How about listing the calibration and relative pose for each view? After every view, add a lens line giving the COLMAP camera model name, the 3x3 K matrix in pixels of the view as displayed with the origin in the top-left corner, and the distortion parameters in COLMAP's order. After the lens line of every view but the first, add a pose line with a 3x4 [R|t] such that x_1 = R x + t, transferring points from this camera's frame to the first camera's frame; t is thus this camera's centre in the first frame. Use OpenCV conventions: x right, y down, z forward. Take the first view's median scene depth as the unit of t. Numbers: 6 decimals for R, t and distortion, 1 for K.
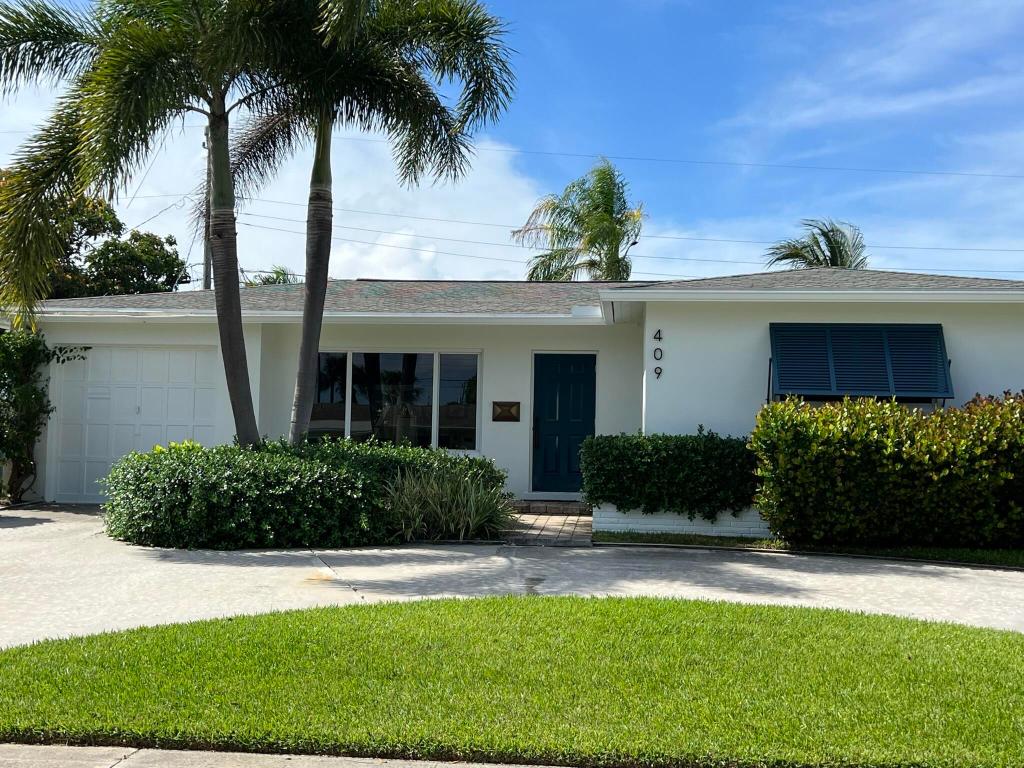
lens RADIAL K [[1306.9, 0, 515.9], [0, 1306.9, 386.2], [0, 0, 1]] dist [0.069744, 0.000000]
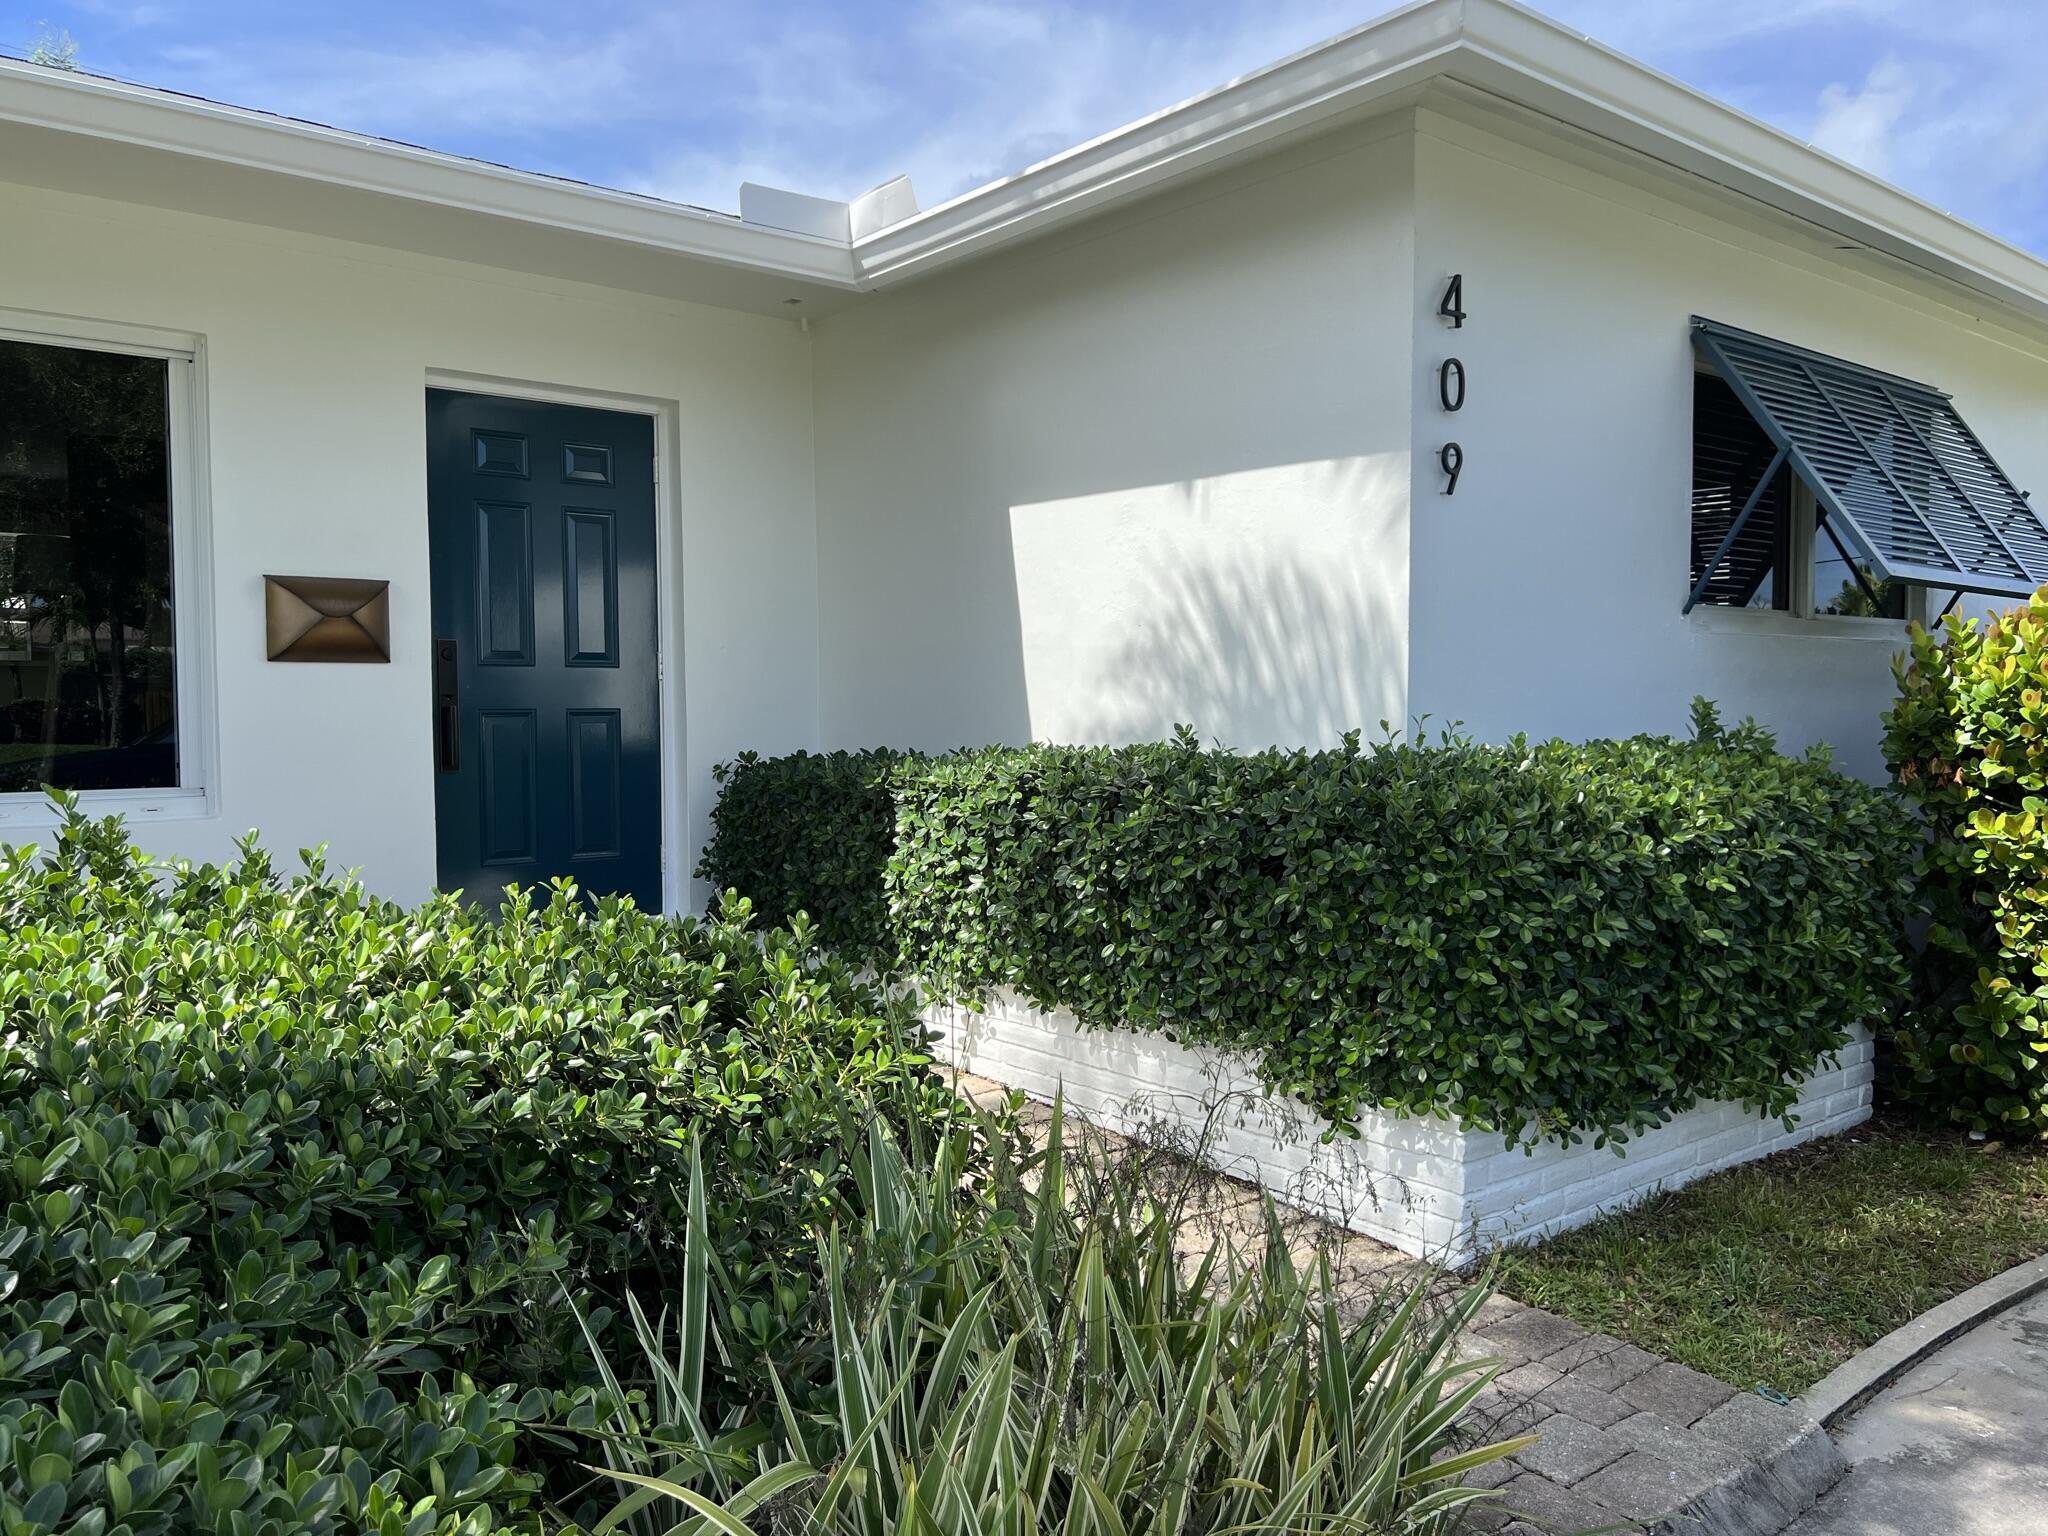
lens RADIAL K [[1545.2, 0, 1024.9], [0, 1545.2, 767.7], [0, 0, 1]] dist [0.003037, 0.000573]
pose [[0.699413, -0.055241, 0.712580, -0.119175], [-0.026648, 0.994300, 0.103236, 0.013746], [-0.714221, -0.091193, 0.693954, 0.715988]]
